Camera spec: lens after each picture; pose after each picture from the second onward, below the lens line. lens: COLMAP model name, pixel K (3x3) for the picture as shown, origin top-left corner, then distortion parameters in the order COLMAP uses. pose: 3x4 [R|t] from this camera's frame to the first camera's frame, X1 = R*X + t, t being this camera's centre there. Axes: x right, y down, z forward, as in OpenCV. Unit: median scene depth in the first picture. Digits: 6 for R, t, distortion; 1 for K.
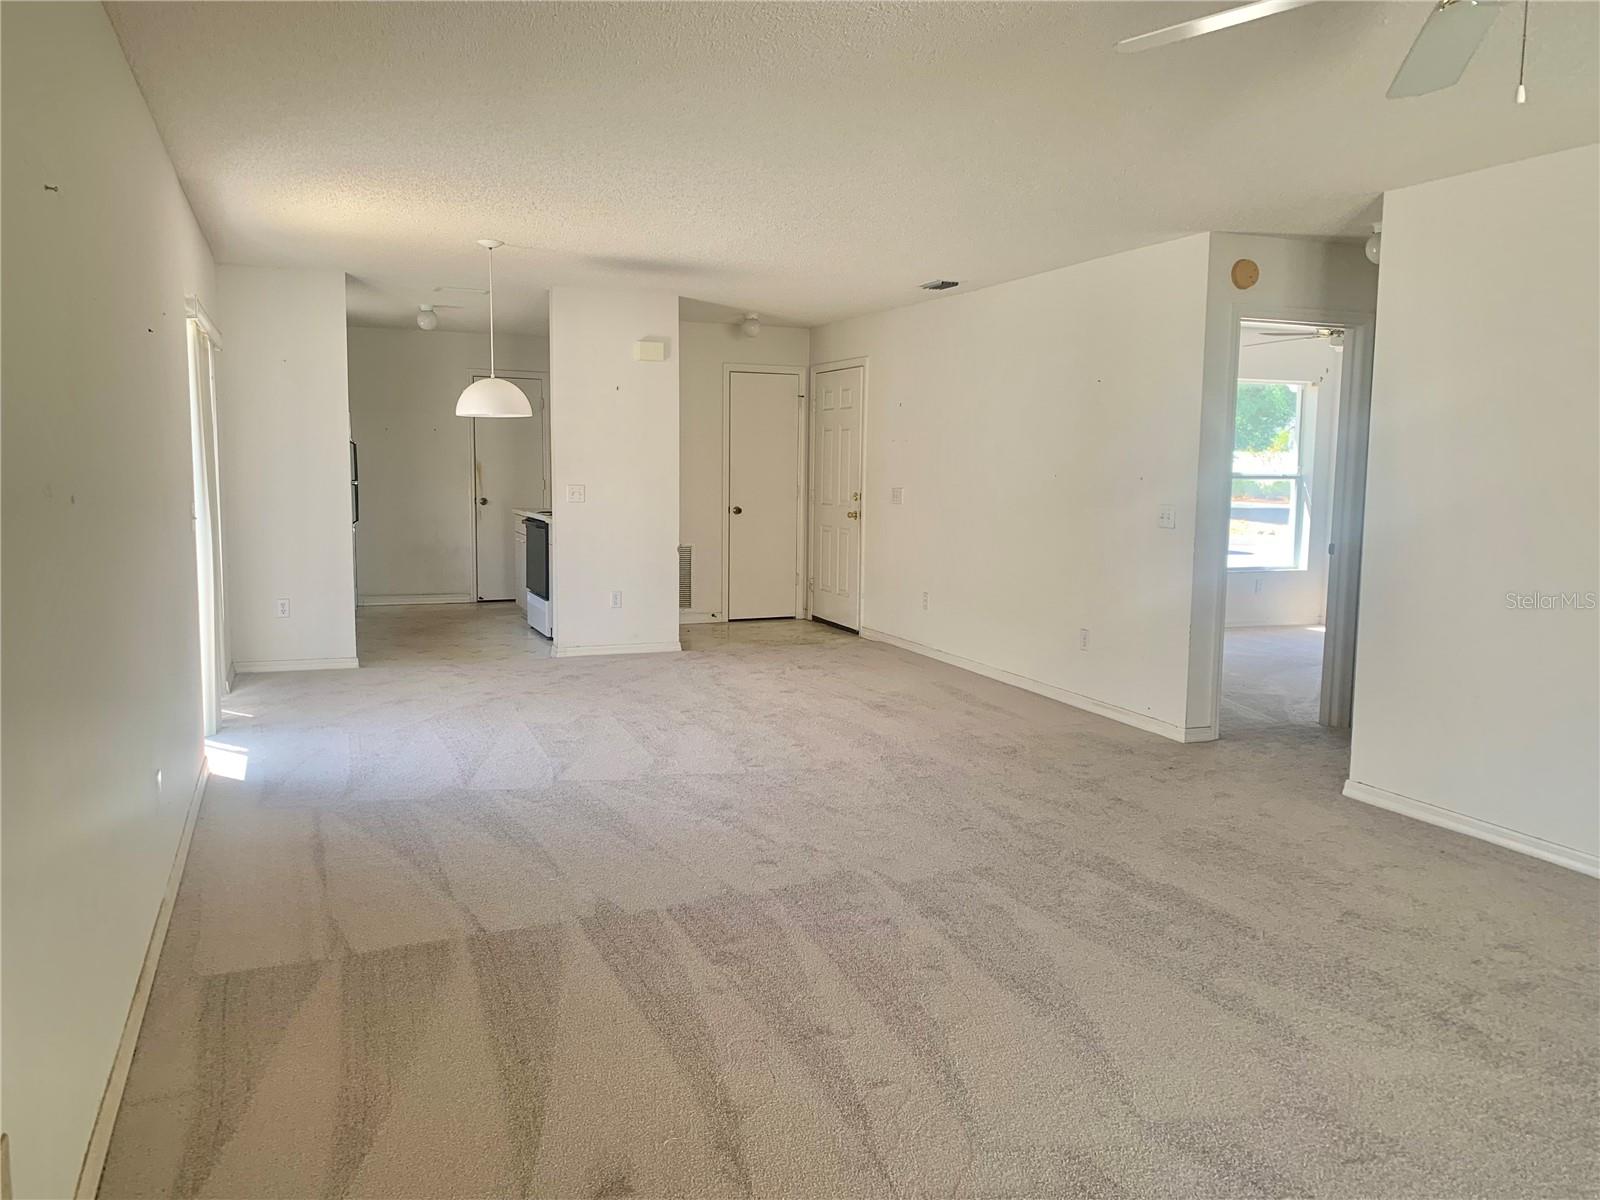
lens RADIAL K [[1214.9, 0, 826.4], [0, 1214.9, 607.5], [0, 0, 1]] dist [0.065552, -0.115022]
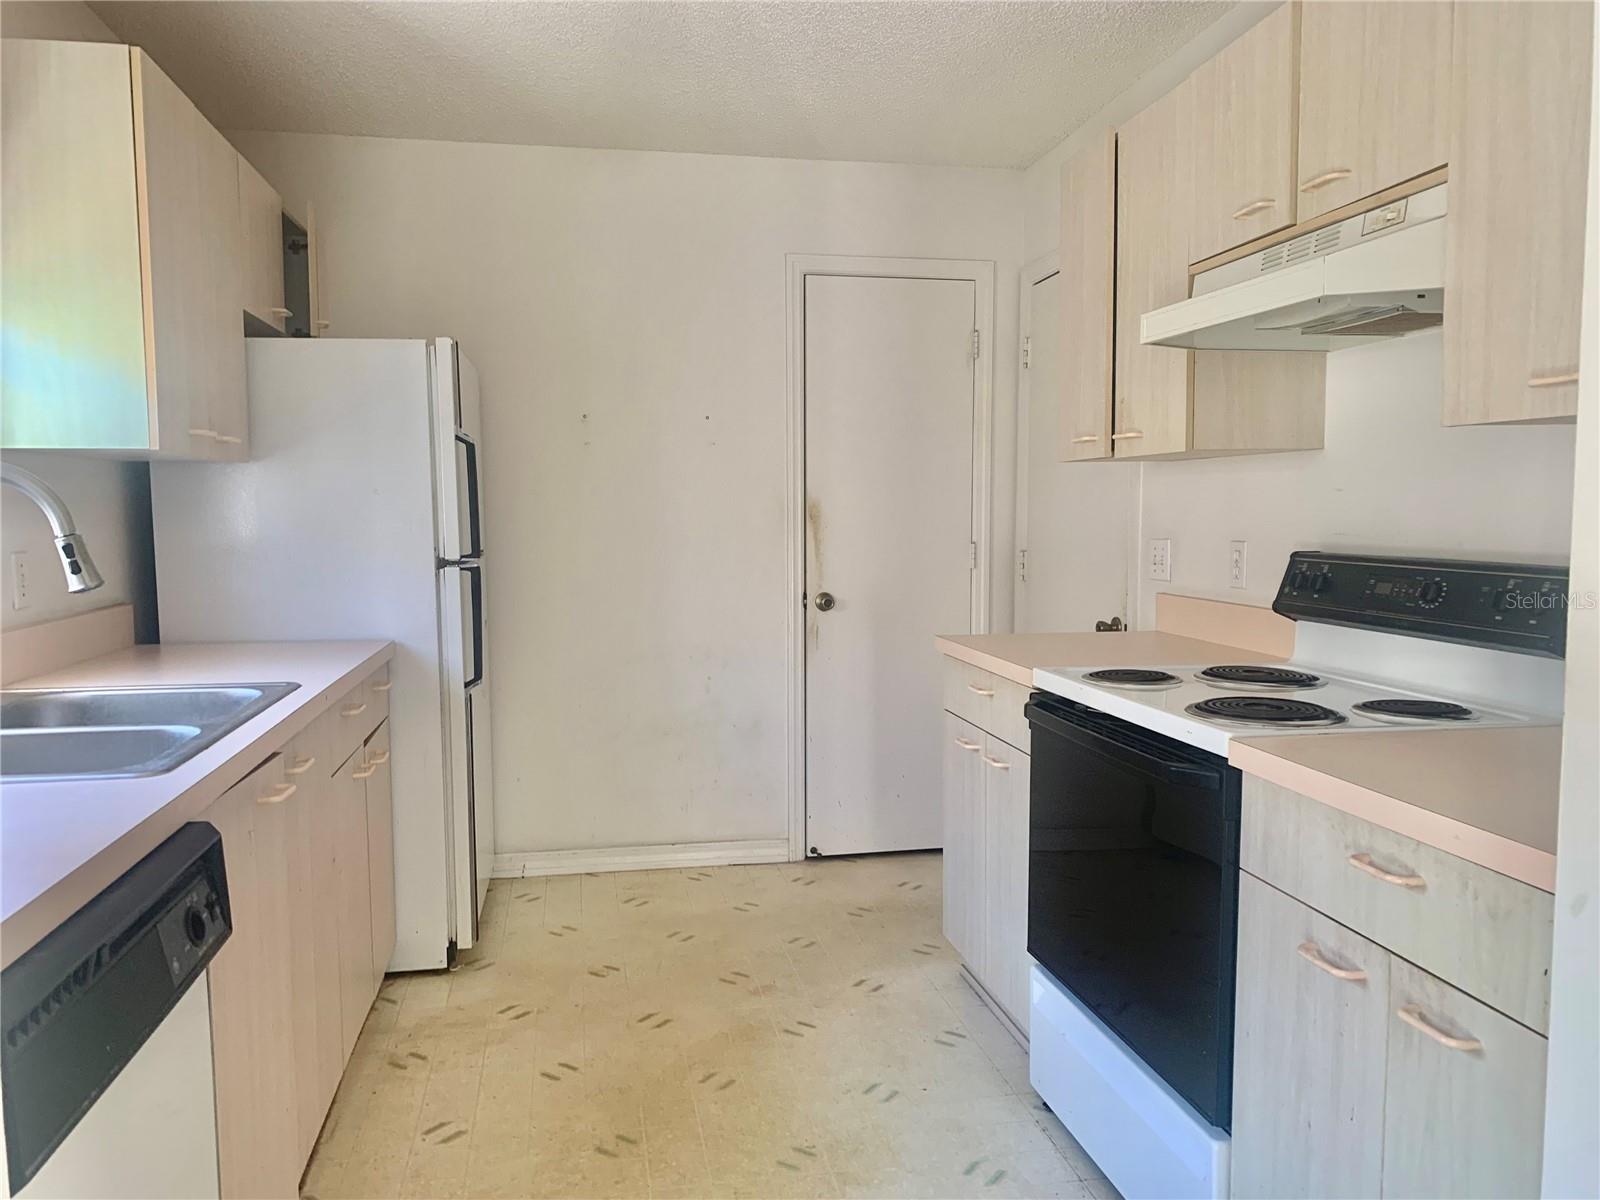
lens RADIAL K [[1214.9, 0, 826.4], [0, 1214.9, 607.5], [0, 0, 1]] dist [0.065552, -0.115022]
pose [[0.978222, -0.003395, -0.207532, -0.202366], [-0.005680, 0.999054, -0.043116, -0.069101], [0.207482, 0.043356, 0.977278, 0.630818]]
